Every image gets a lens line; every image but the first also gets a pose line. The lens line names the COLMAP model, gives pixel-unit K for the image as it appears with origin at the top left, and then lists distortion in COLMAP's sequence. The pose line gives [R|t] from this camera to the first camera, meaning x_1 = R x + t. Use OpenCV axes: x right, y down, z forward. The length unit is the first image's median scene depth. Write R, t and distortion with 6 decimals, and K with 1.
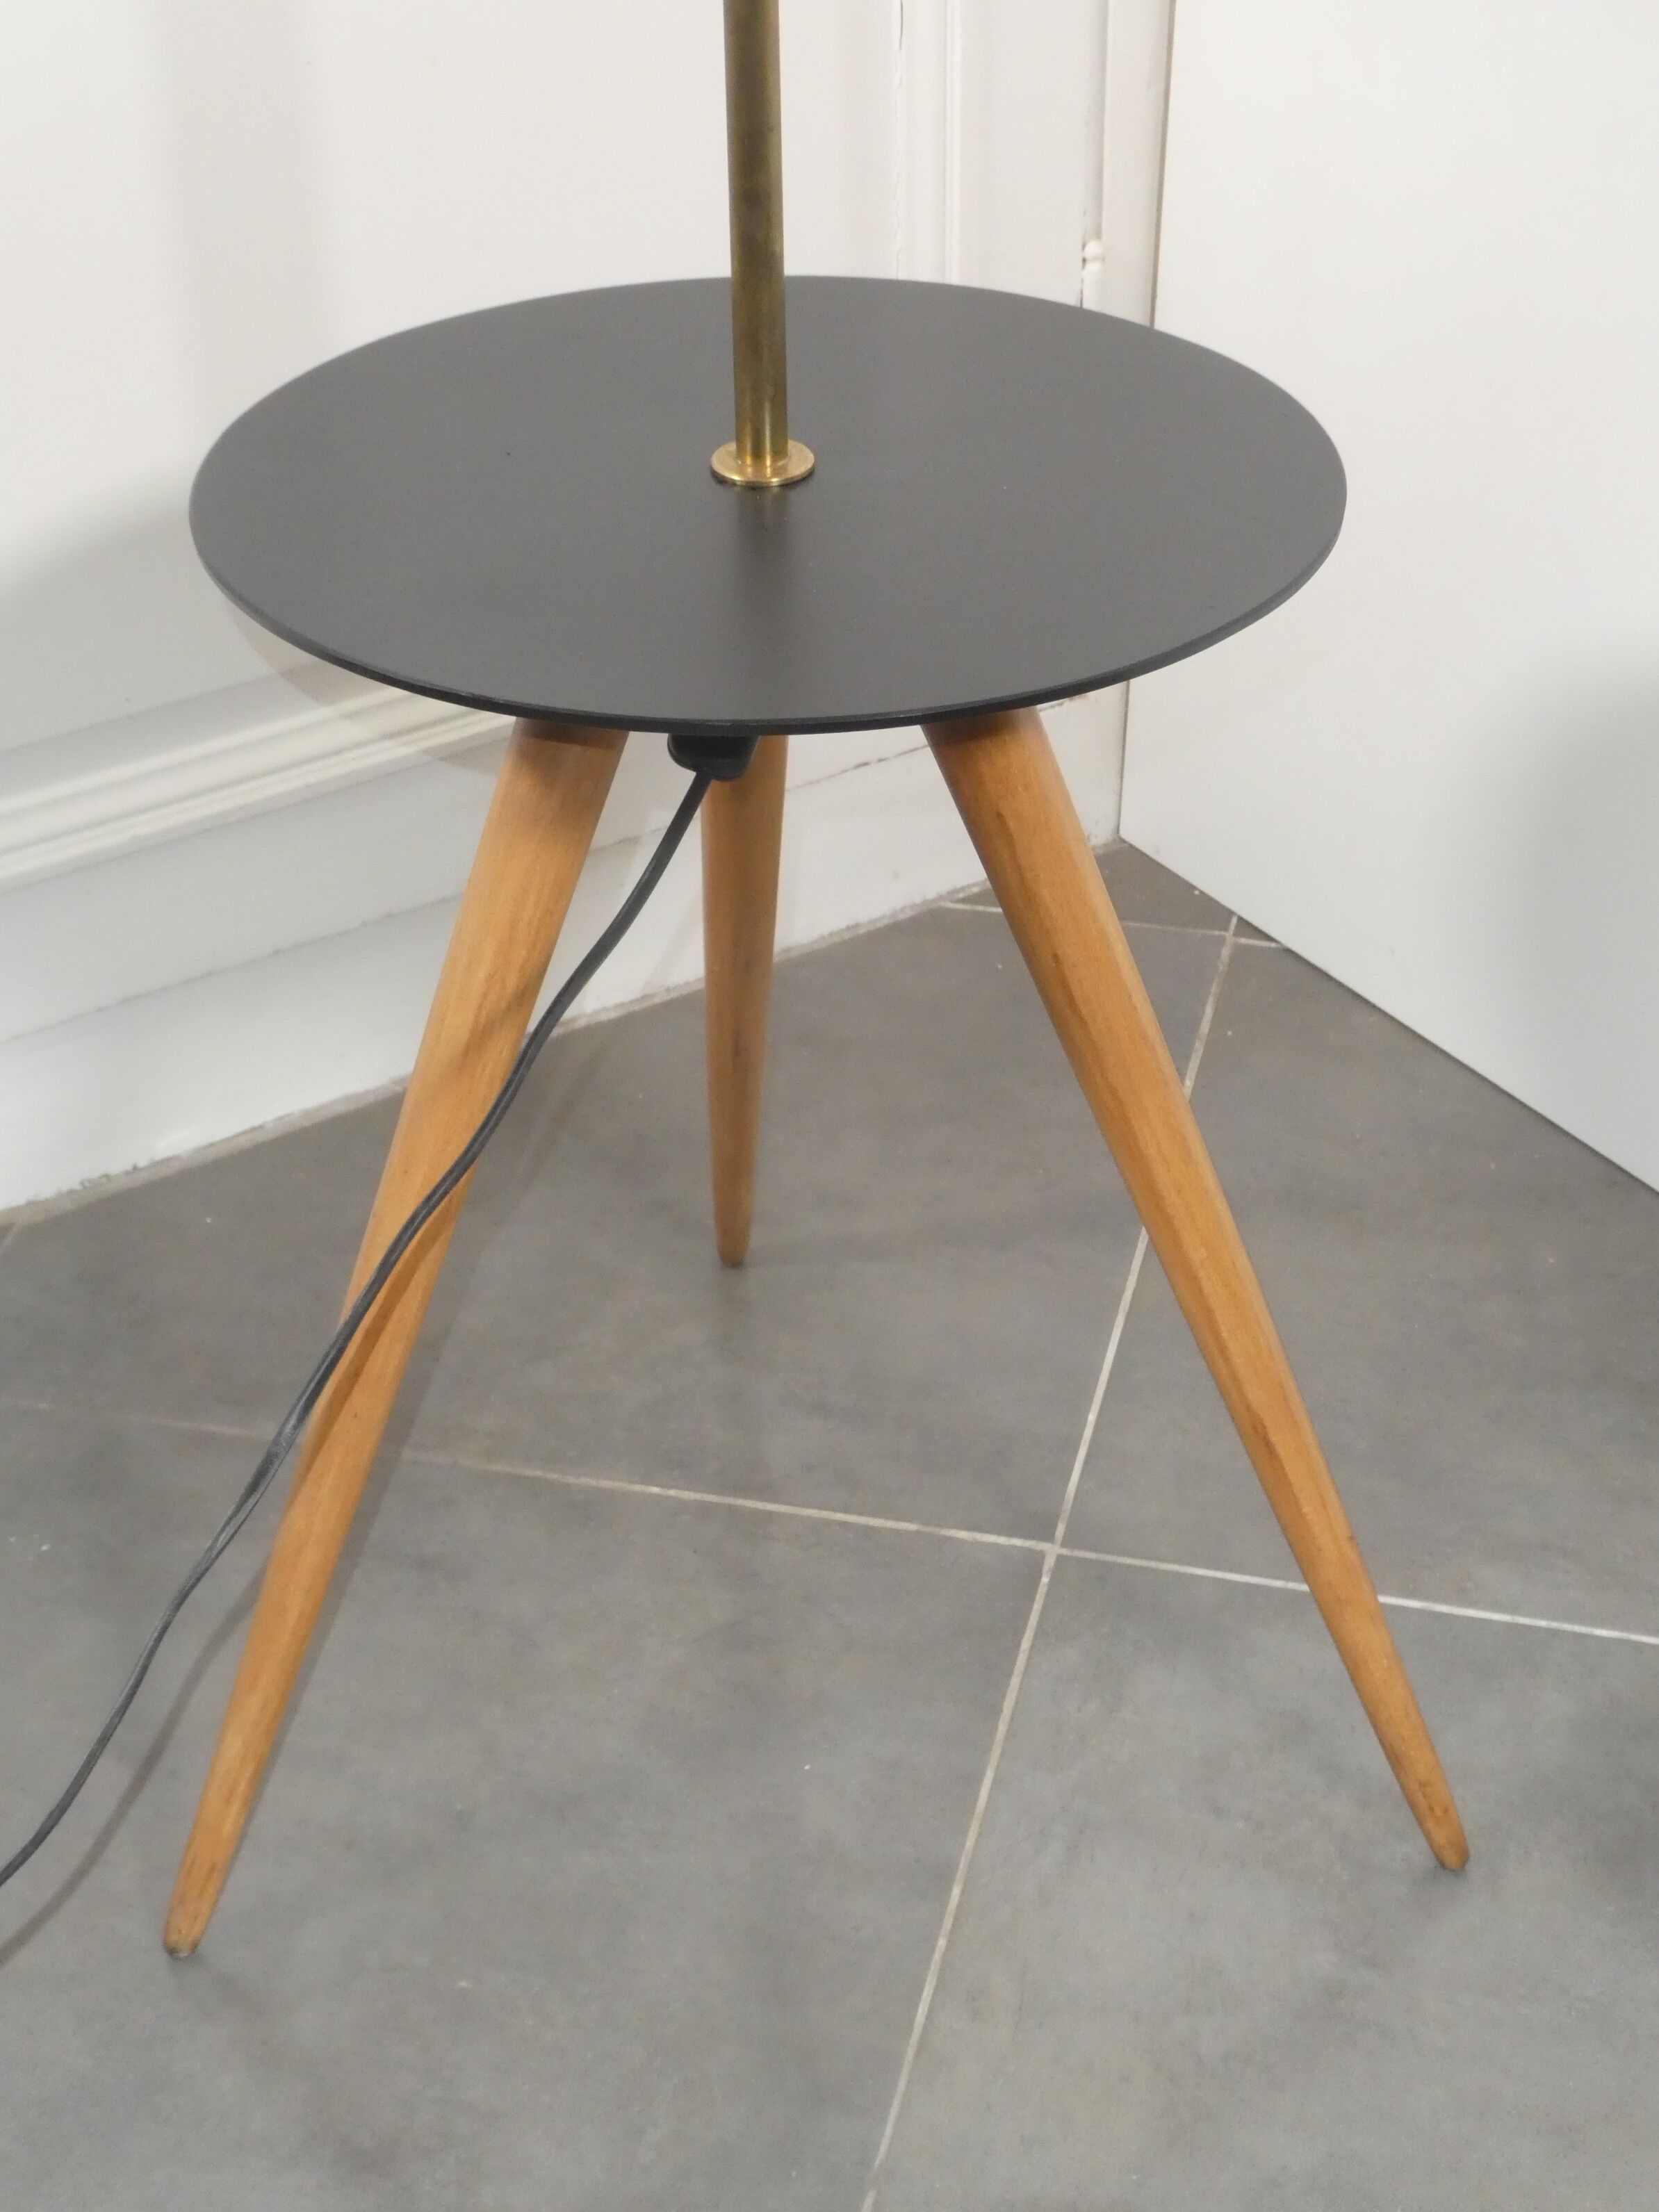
lens RADIAL K [[3235.9, 0, 829.5], [0, 3235.9, 1106.0], [0, 0, 1]] dist [-0.023728, -0.025689]
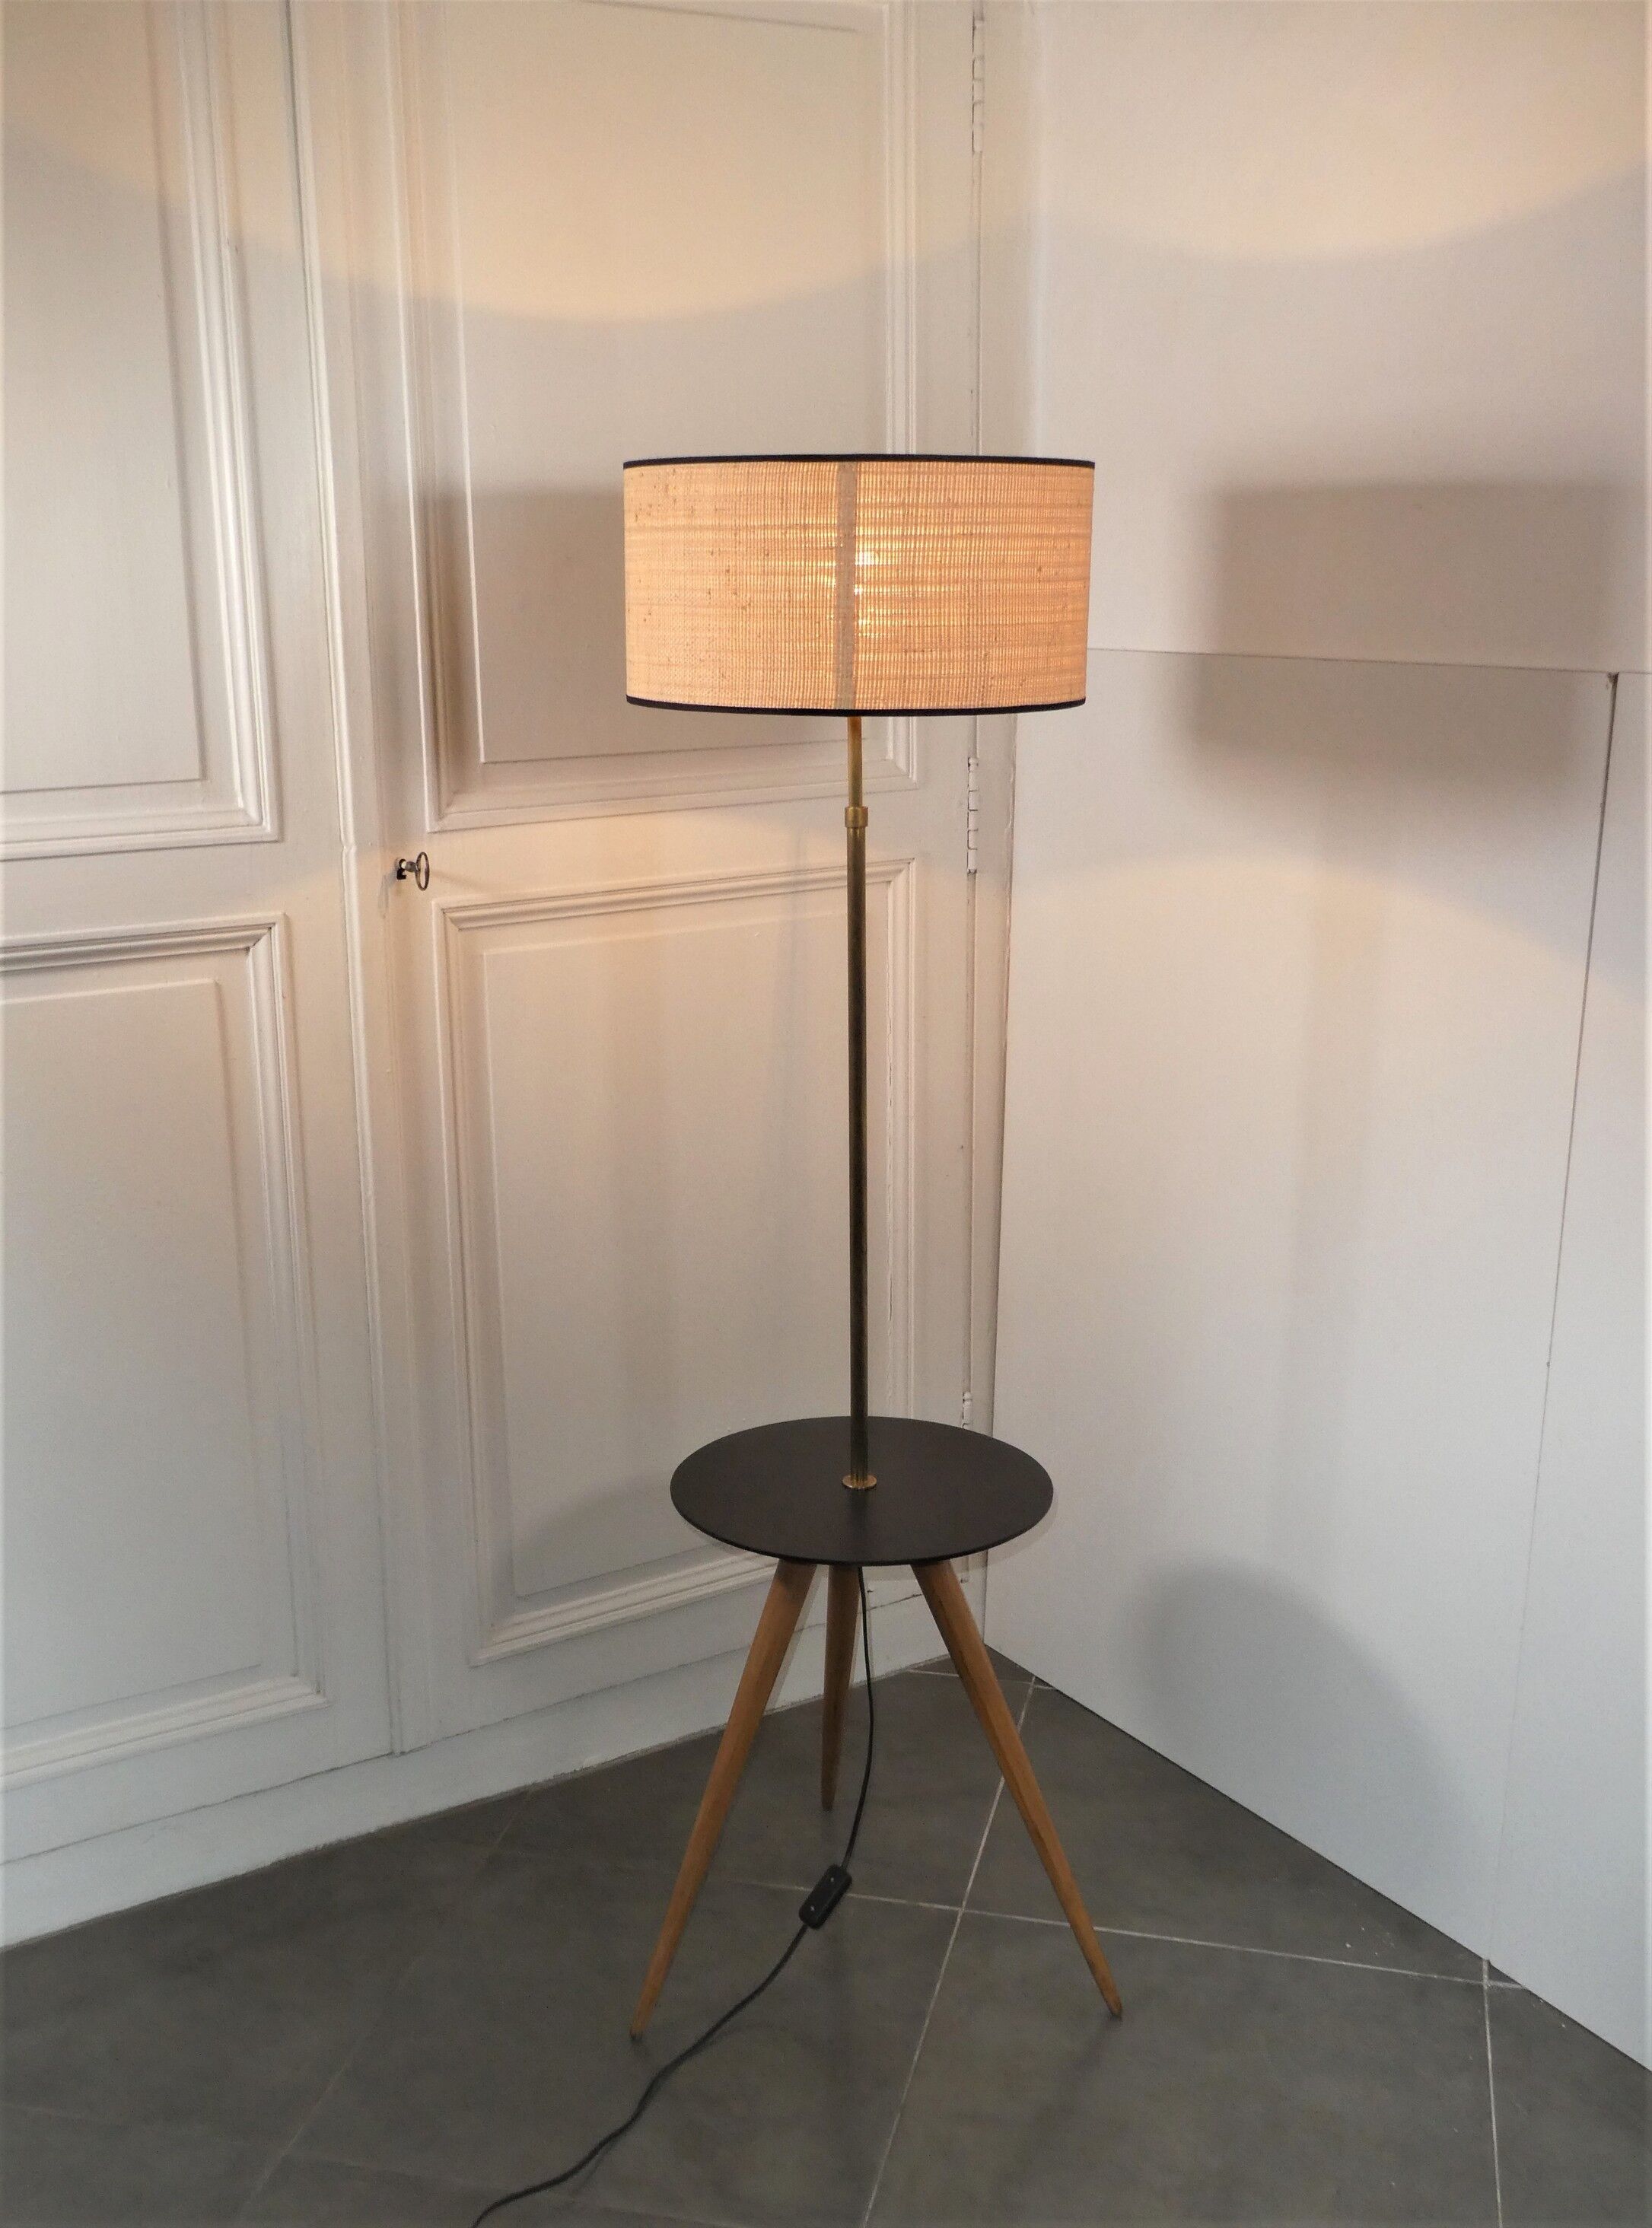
lens RADIAL K [[2277.8, 0, 826.0], [0, 2277.8, 1114.0], [0, 0, 1]] dist [0.001871, -0.007749]
pose [[0.999914, 0.003810, 0.012532, -0.064231], [0.000689, 0.940126, -0.340826, 0.167806], [-0.013080, 0.340805, 0.940043, -0.921448]]
